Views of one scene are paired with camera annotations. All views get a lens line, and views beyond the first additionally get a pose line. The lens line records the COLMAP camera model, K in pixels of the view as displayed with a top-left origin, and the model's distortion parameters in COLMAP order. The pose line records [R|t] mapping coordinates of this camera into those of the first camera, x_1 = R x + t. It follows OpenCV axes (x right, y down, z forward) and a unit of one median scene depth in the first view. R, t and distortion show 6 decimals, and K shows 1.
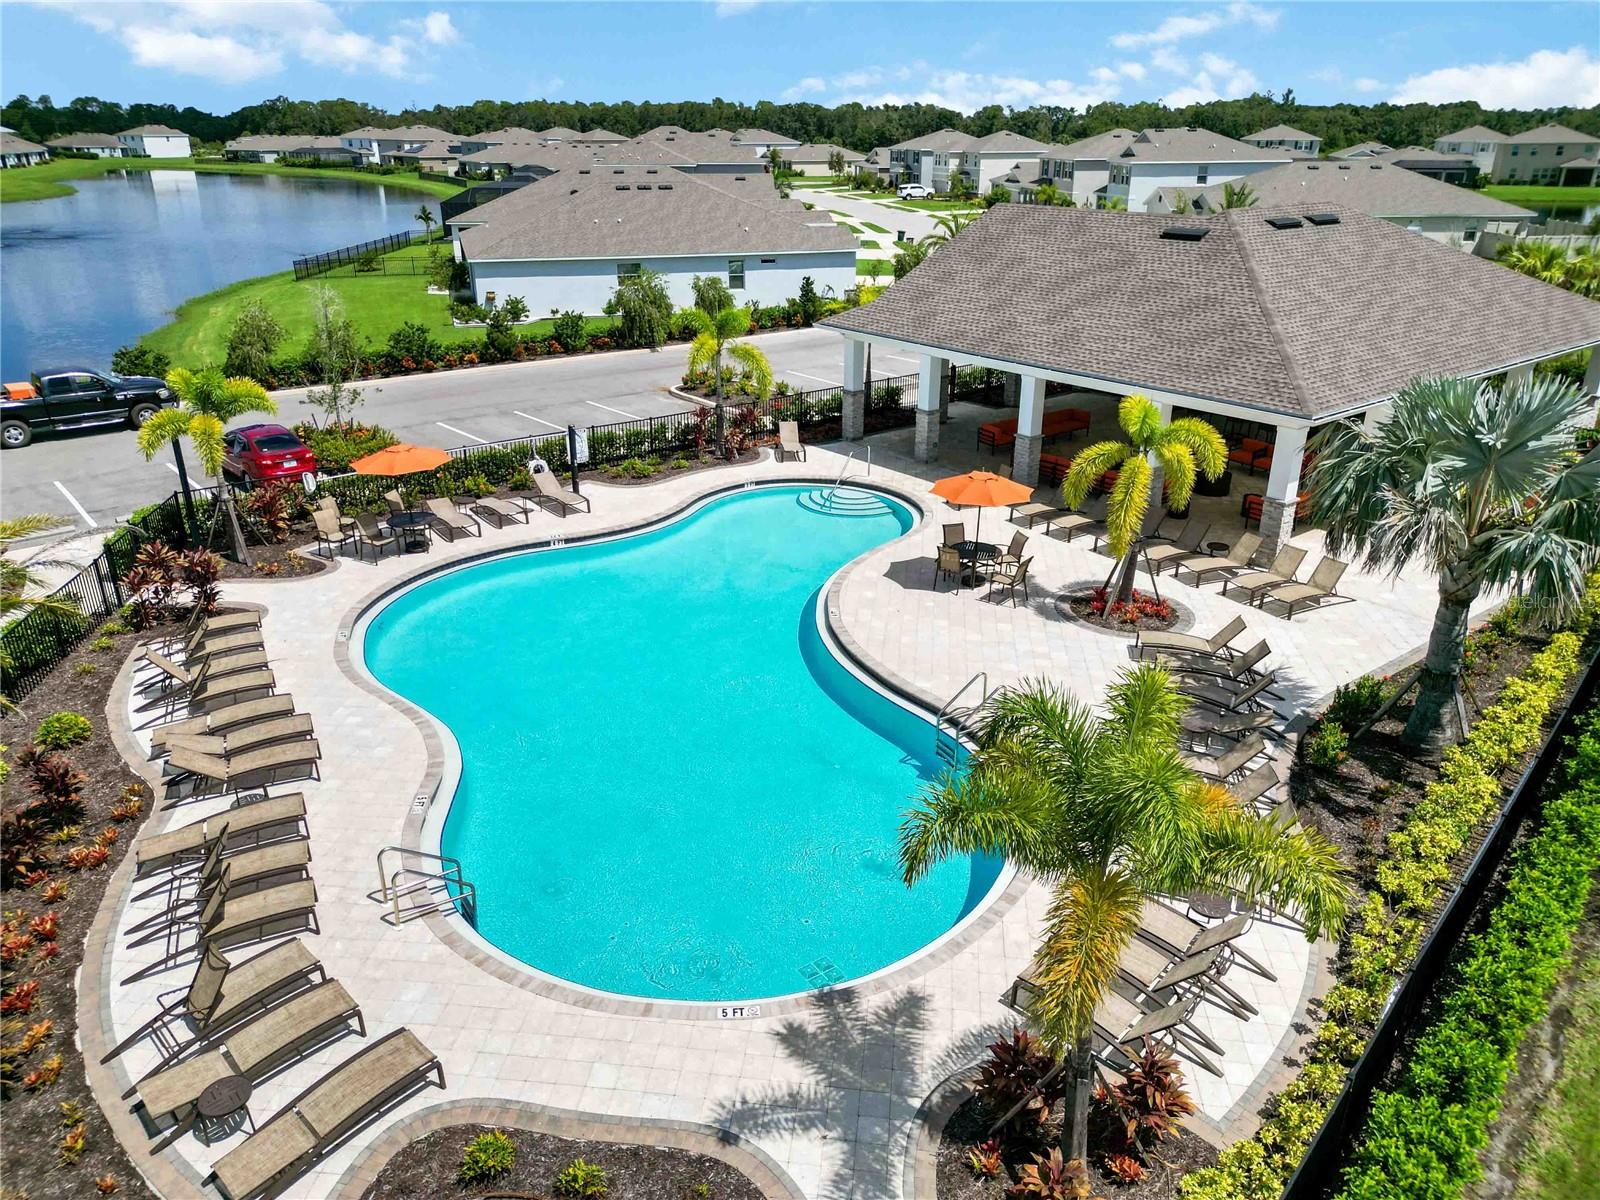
lens RADIAL K [[1125.8, 0, 800.0], [0, 1125.8, 600.0], [0, 0, 1]] dist [0.063007, -0.049879]
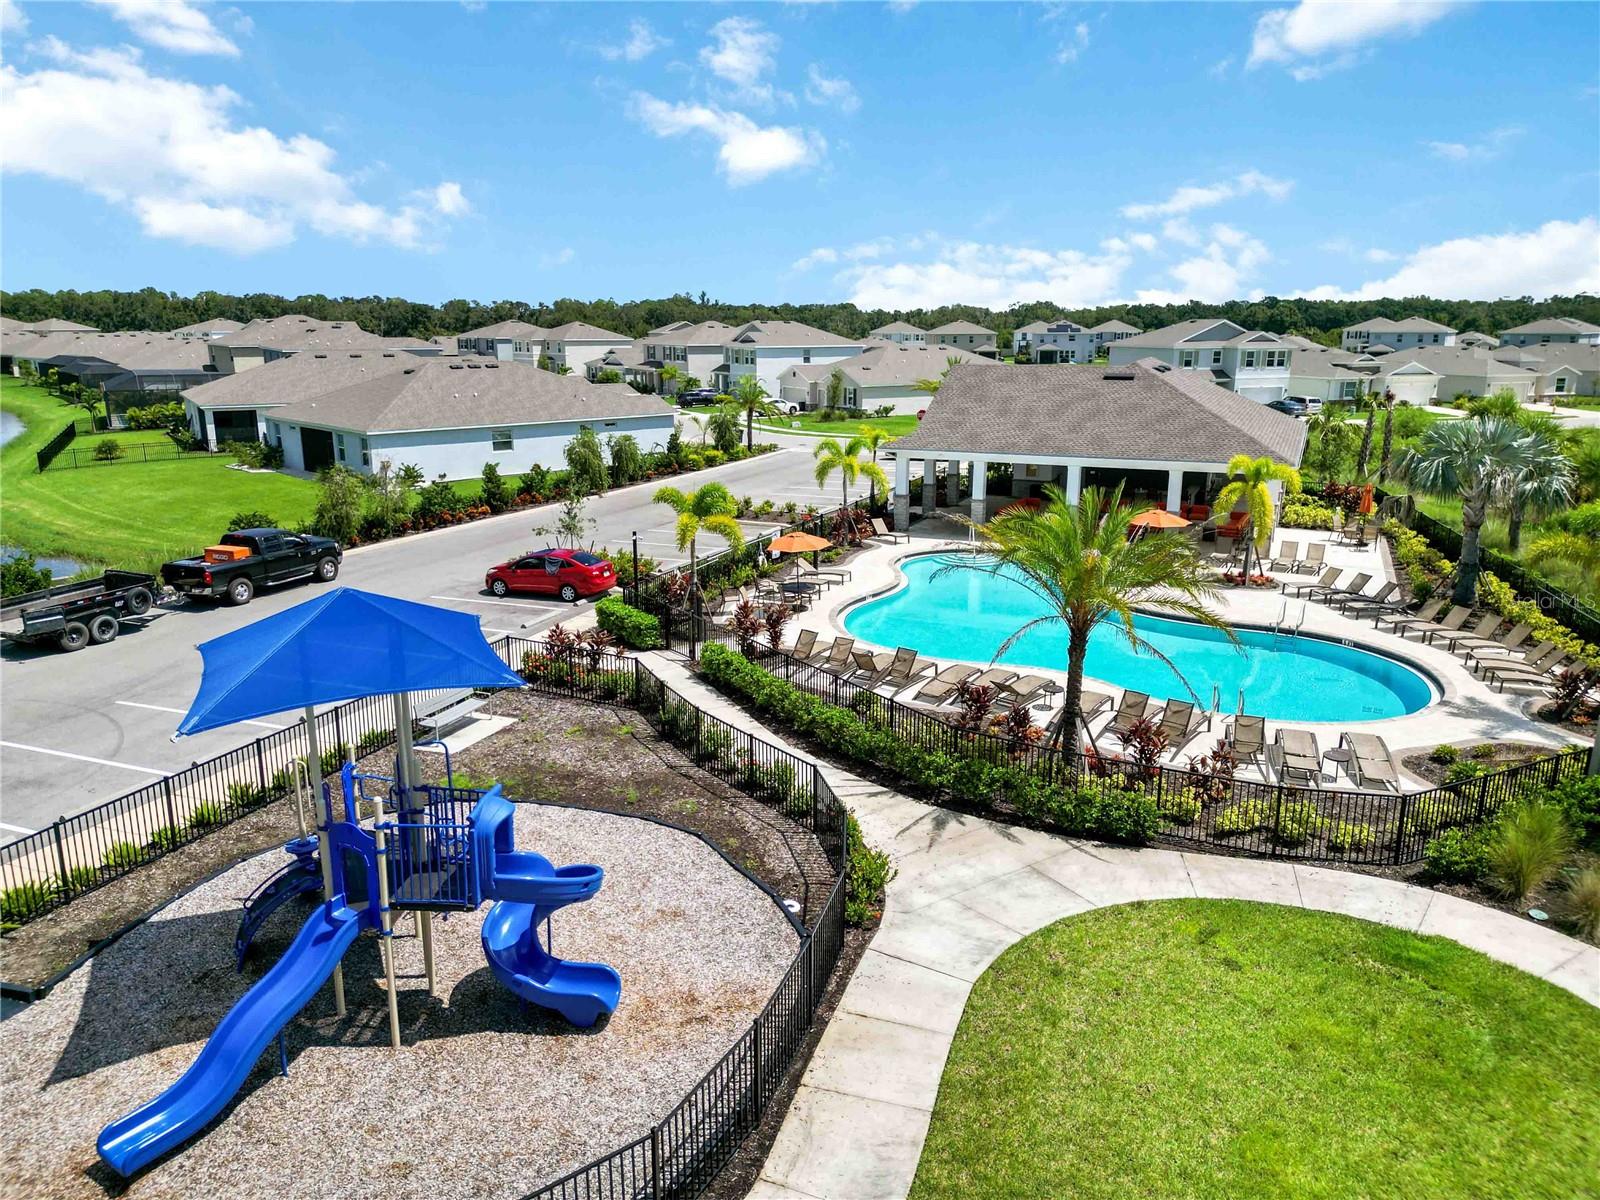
lens RADIAL K [[1125.8, 0, 800.0], [0, 1125.8, 600.0], [0, 0, 1]] dist [0.063007, -0.049879]
pose [[0.888412, -0.110871, 0.445457, -0.554415], [0.177199, 0.978010, -0.109983, 0.054307], [-0.423468, 0.176645, 0.888522, -0.111690]]
